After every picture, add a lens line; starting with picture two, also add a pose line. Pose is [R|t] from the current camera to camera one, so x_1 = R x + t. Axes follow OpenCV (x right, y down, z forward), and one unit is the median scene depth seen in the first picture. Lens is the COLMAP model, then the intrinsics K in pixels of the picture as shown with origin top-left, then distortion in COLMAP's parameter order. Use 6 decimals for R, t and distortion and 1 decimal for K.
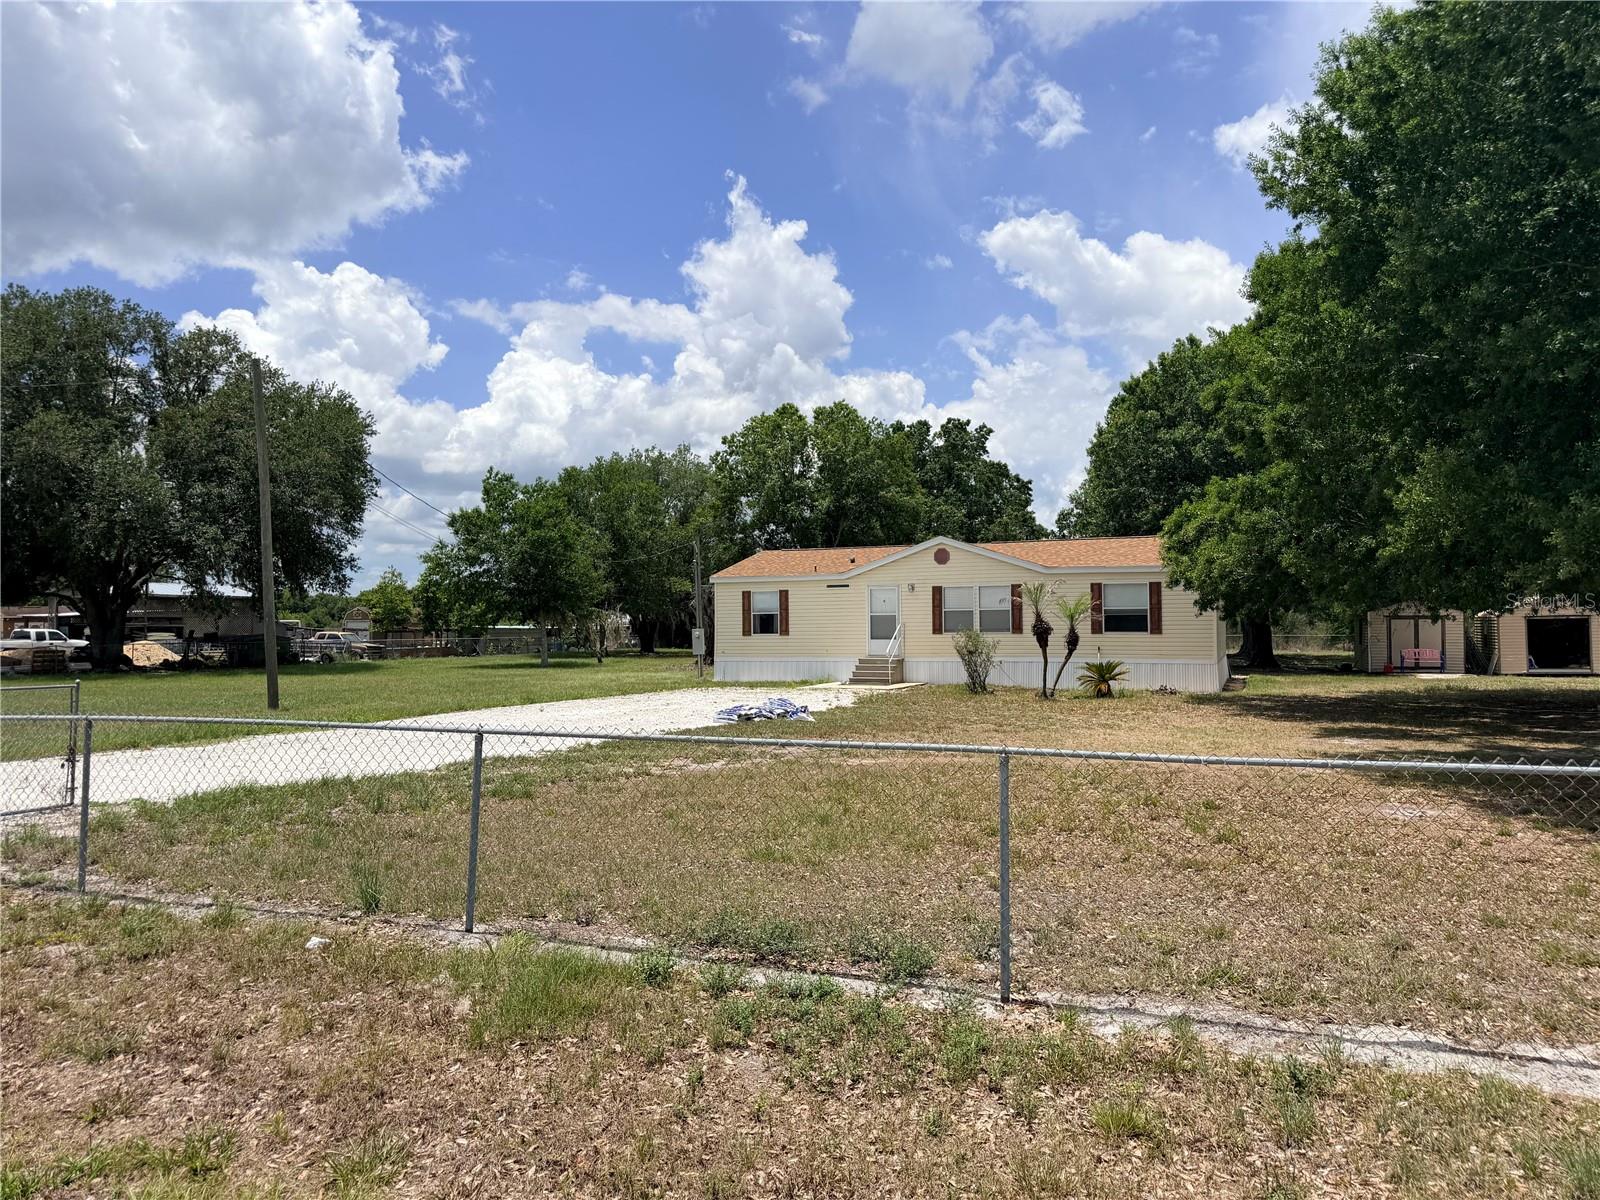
lens RADIAL K [[1116.8, 0, 801.9], [0, 1116.8, 570.7], [0, 0, 1]] dist [0.088440, -0.092719]
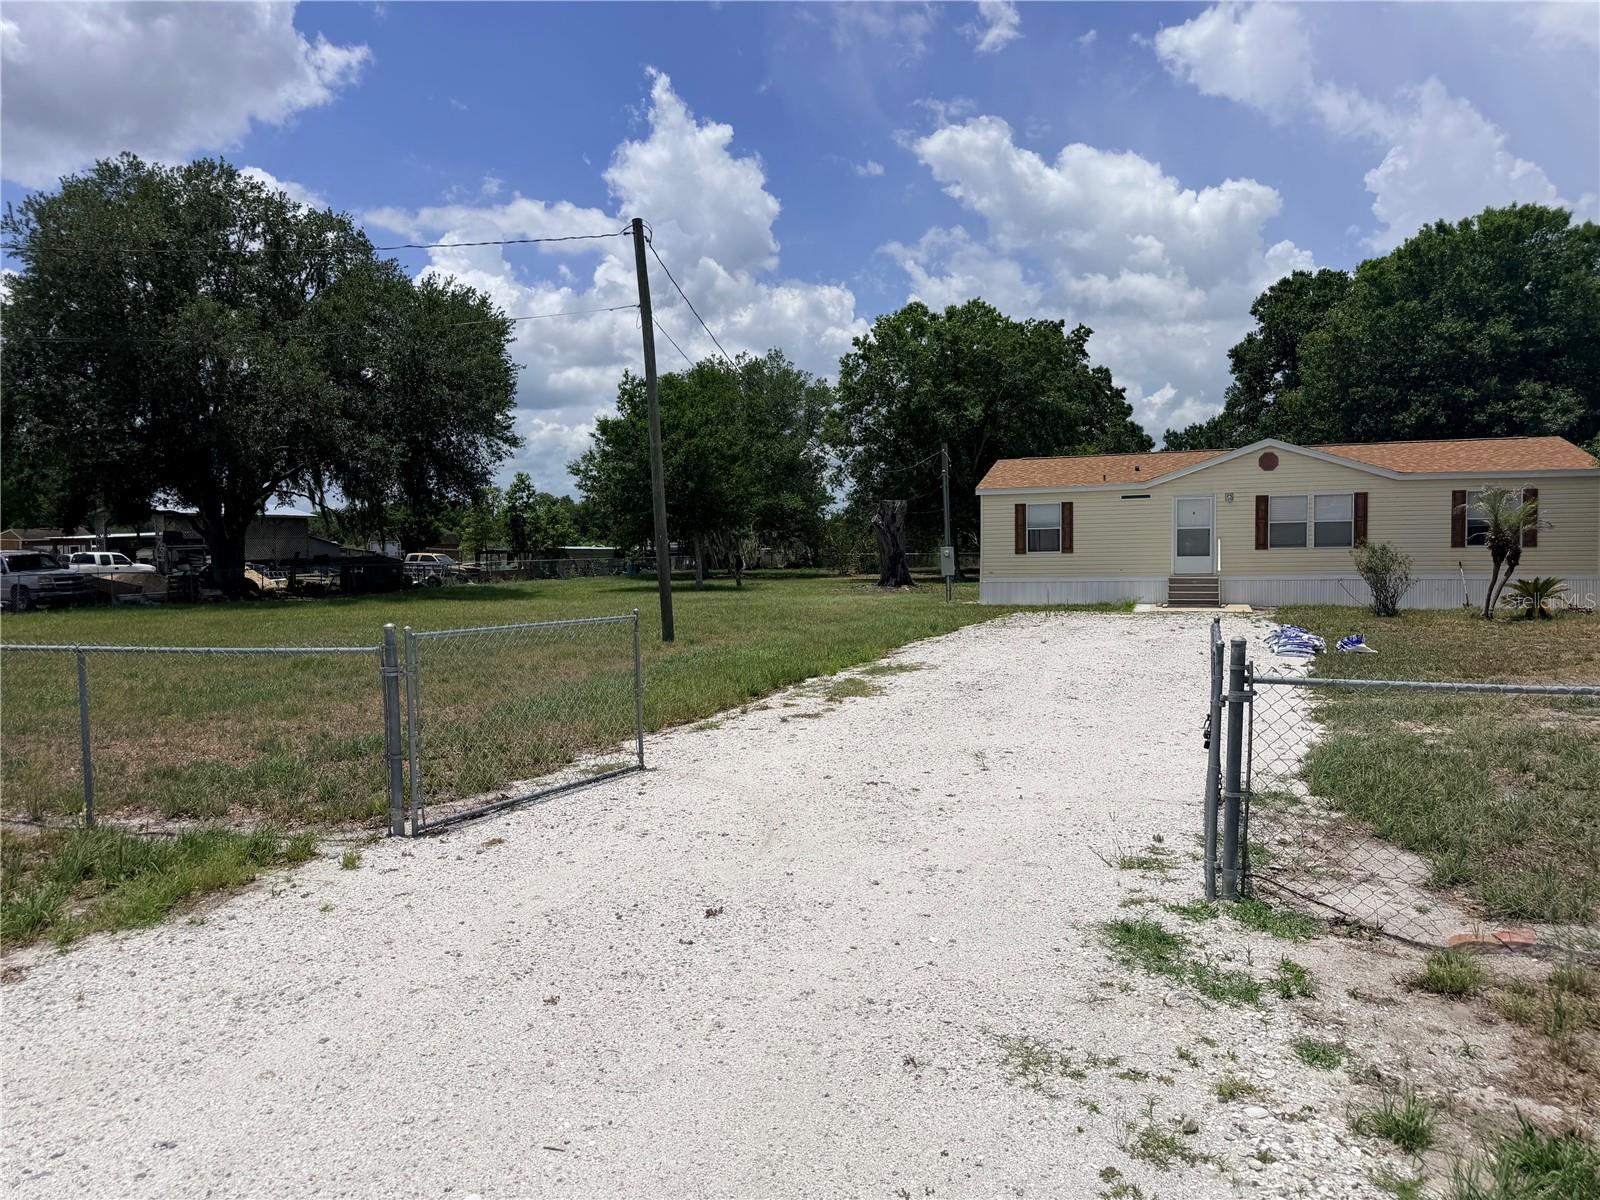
lens RADIAL K [[1119.8, 0, 799.4], [0, 1119.8, 601.0], [0, 0, 1]] dist [0.062631, -0.089338]
pose [[0.998176, -0.010856, 0.059395, -0.264798], [0.004947, 0.995100, 0.098749, 0.005957], [-0.060176, -0.098275, 0.993338, 0.109236]]
